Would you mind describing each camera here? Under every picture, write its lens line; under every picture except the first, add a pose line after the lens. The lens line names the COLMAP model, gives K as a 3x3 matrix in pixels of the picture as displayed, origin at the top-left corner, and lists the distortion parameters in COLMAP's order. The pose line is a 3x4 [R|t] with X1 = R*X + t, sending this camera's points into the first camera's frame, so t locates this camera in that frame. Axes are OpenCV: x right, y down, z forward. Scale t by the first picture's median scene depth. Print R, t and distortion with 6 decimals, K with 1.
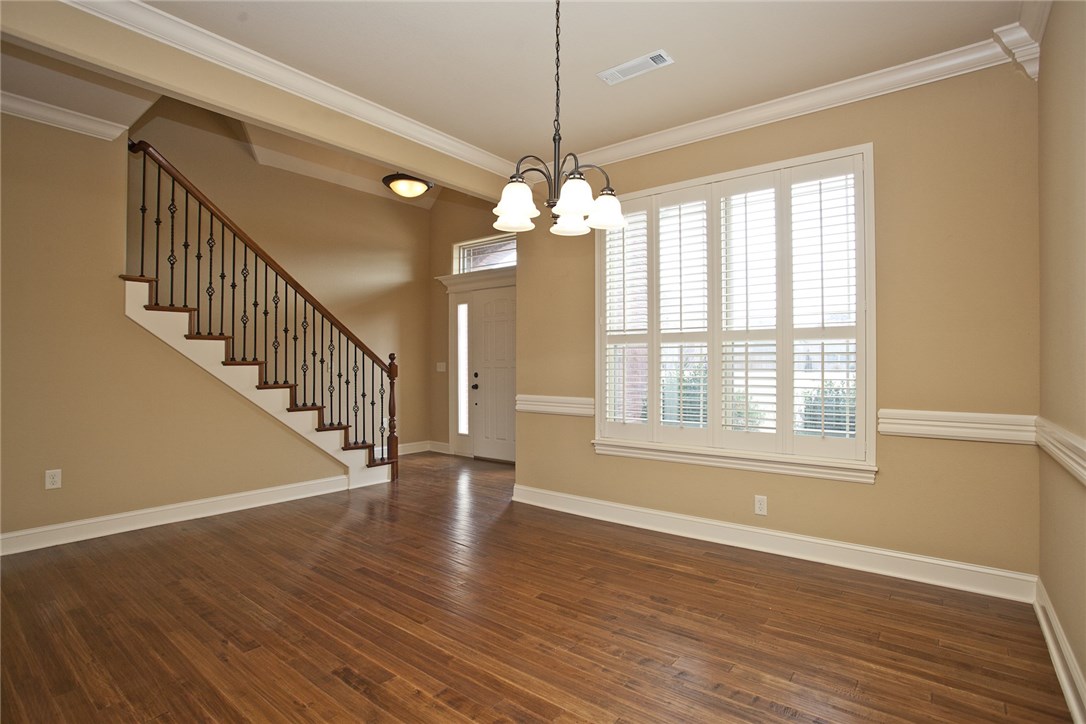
lens RADIAL K [[544.4, 0, 547.9], [0, 544.4, 366.6], [0, 0, 1]] dist [-0.058987, 0.023033]
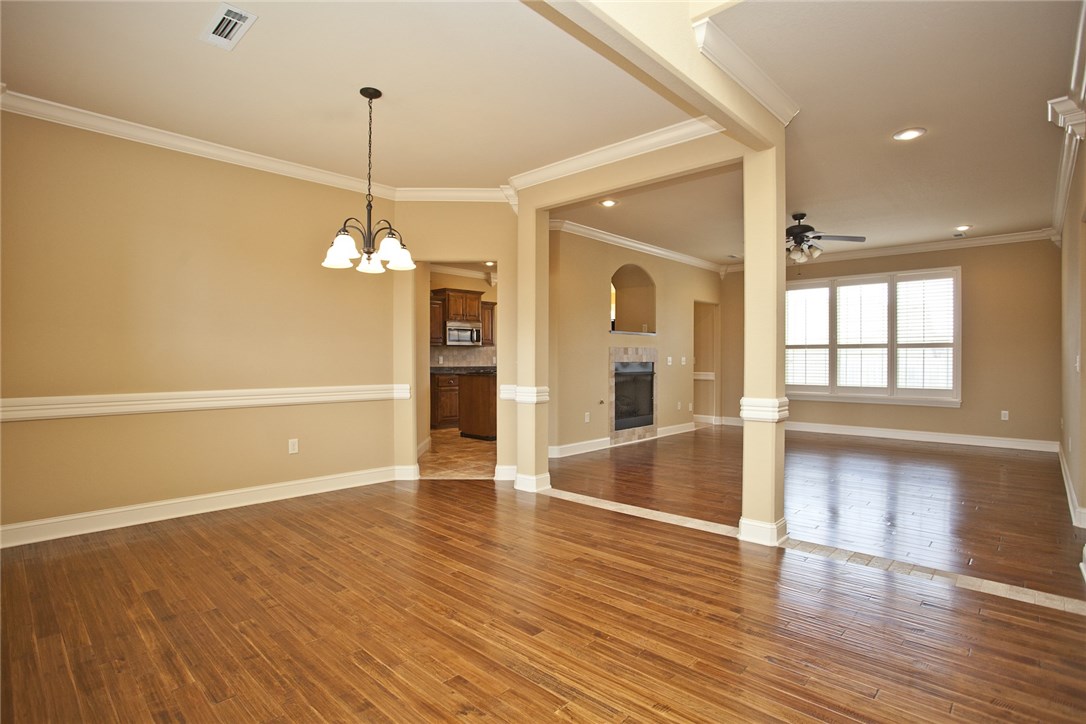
lens RADIAL K [[544.4, 0, 546.1], [0, 544.4, 363.6], [0, 0, 1]] dist [-0.058987, 0.023033]
pose [[-0.996180, -0.001771, 0.087310, -0.319814], [-0.000560, 0.999903, 0.013891, -0.006570], [-0.087326, 0.013789, -0.996084, 1.297520]]
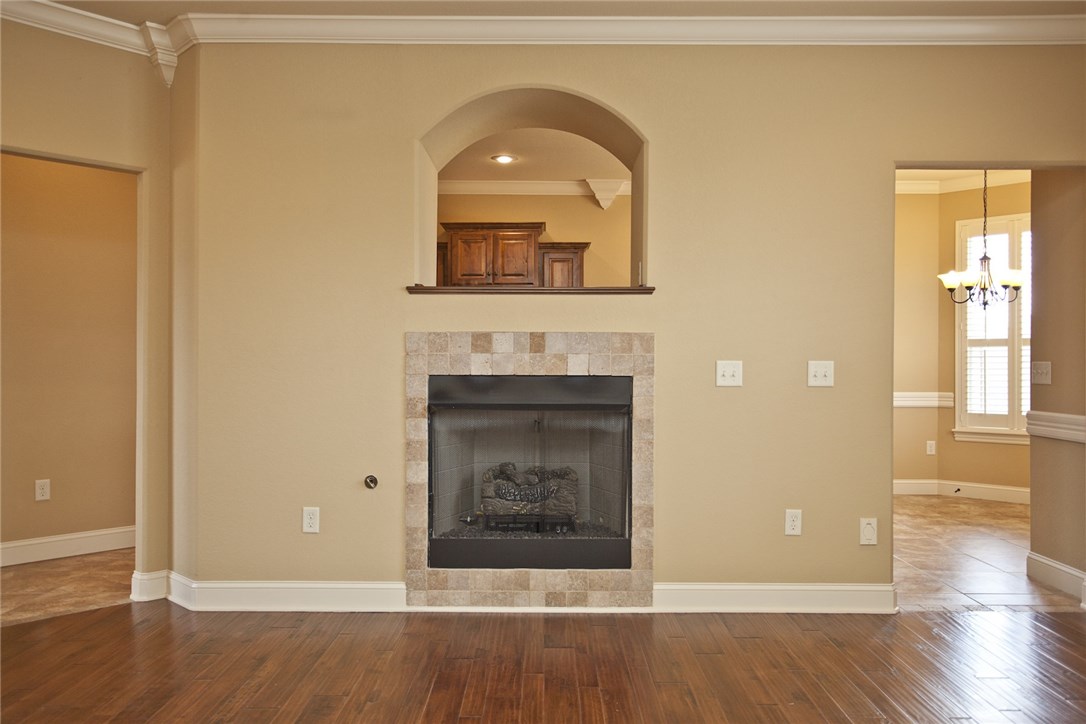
lens RADIAL K [[871.4, 0, 541.0], [0, 871.4, 368.0], [0, 0, 1]] dist [-0.014294, 0.024351]
pose [[-0.619127, -0.008199, 0.785248, -1.242968], [-0.000474, 0.999949, 0.010067, -0.003888], [-0.785291, 0.005861, -0.619100, 0.057831]]
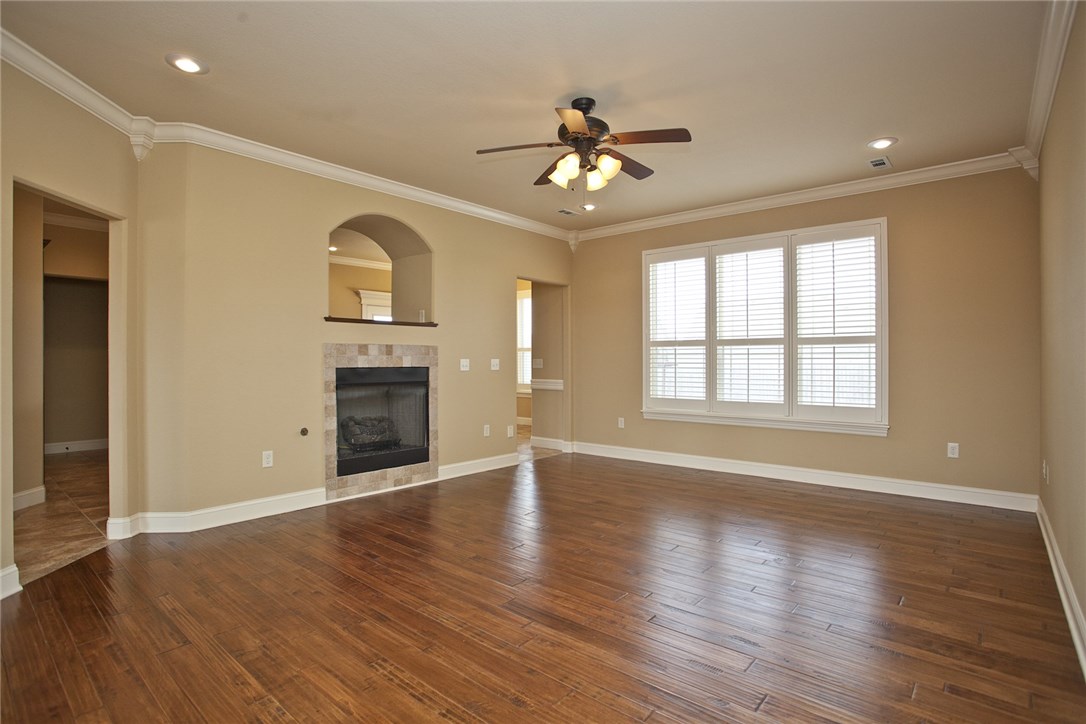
lens RADIAL K [[544.4, 0, 538.0], [0, 544.4, 363.9], [0, 0, 1]] dist [-0.058987, 0.023033]
pose [[-0.998796, 0.000321, 0.049047, -0.843591], [0.000851, 0.999941, 0.010791, -0.004865], [-0.049040, 0.010820, -0.998738, 0.606573]]
